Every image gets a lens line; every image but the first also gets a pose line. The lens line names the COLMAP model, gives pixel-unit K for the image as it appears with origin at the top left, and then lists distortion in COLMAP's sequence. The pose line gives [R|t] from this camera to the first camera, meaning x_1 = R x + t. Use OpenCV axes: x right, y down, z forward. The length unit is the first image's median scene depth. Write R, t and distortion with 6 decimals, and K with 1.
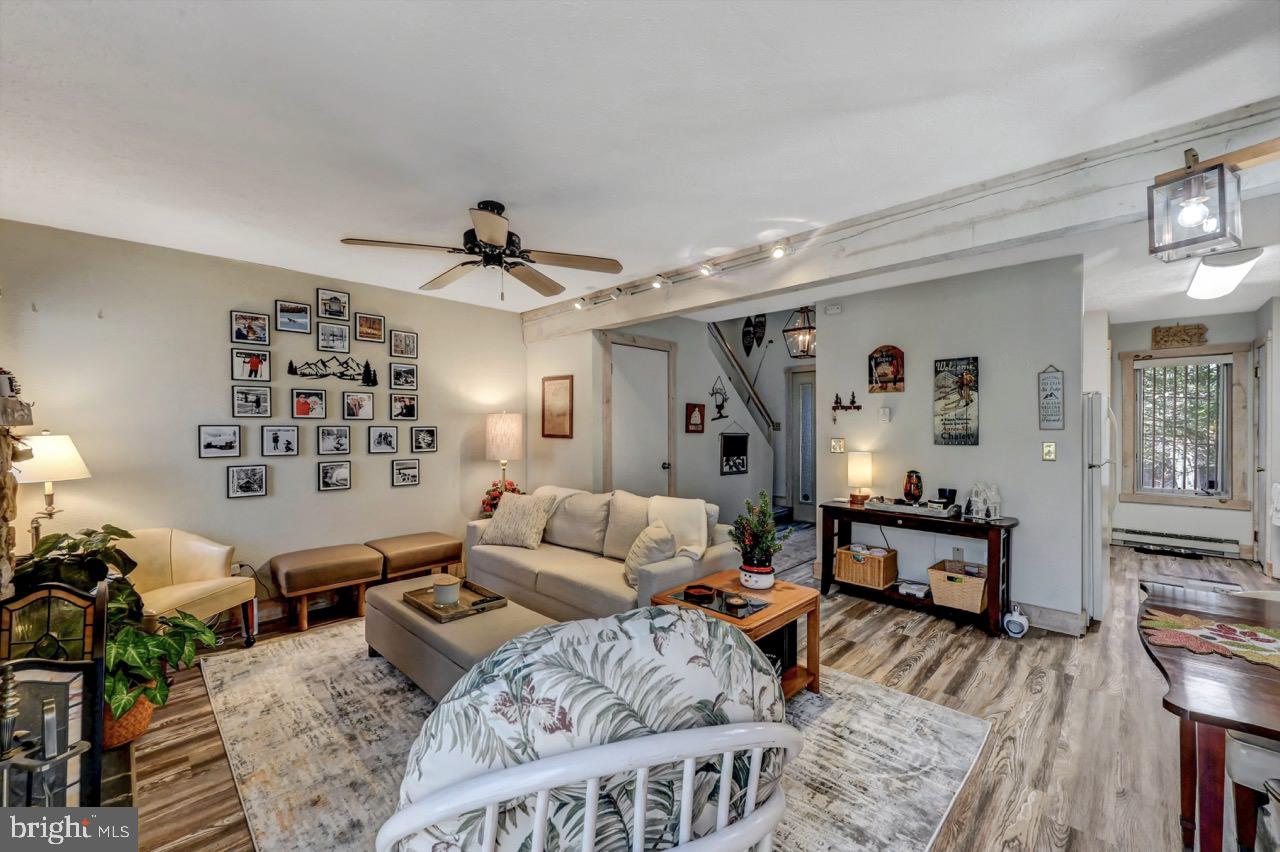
lens RADIAL K [[505.6, 0, 640.6], [0, 505.6, 432.5], [0, 0, 1]] dist [-0.001136, 0.000392]
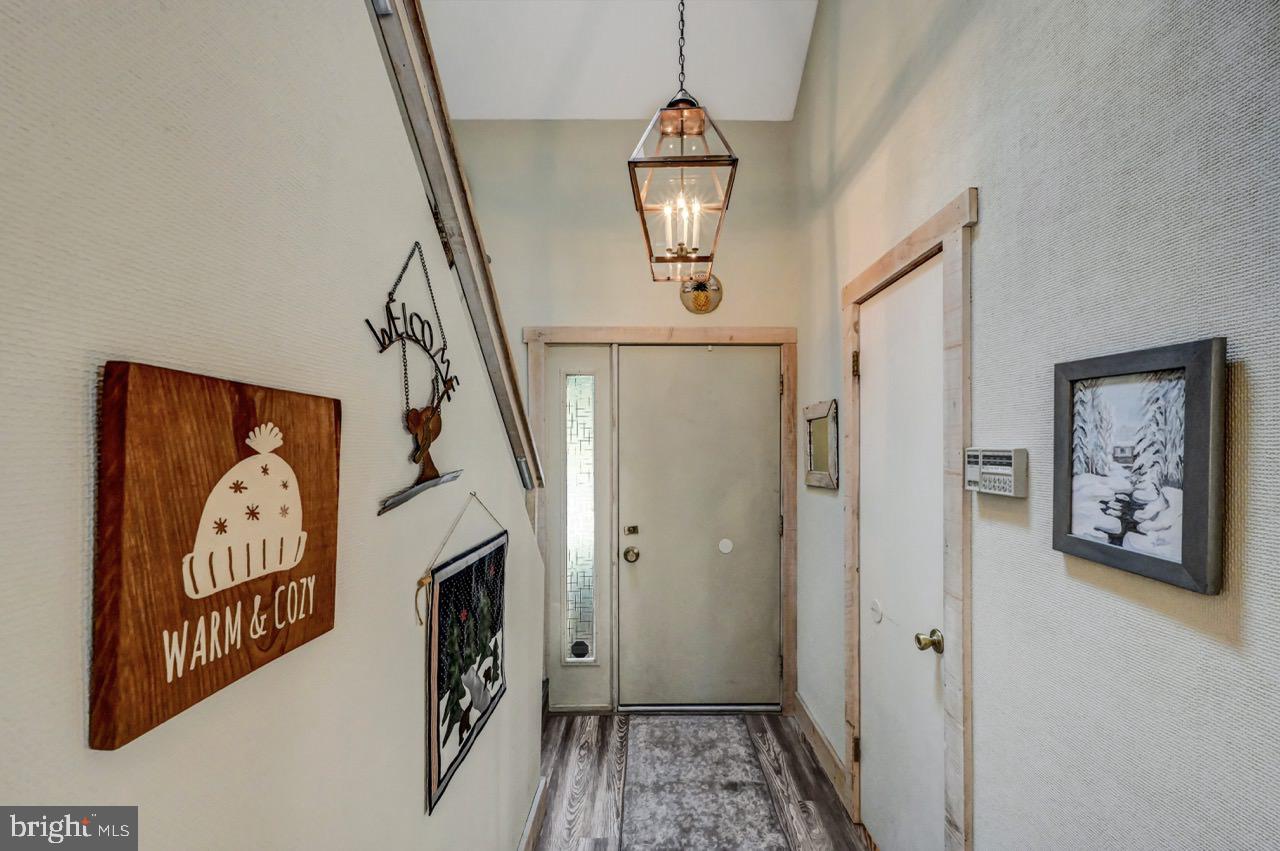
lens RADIAL K [[516.0, 0, 646.0], [0, 516.0, 447.6], [0, 0, 1]] dist [-0.001120, 0.000589]
pose [[0.708930, 0.000502, 0.705279, 0.128320], [0.006097, 0.999958, -0.006841, -0.059885], [-0.705252, 0.009149, 0.708897, 1.216557]]
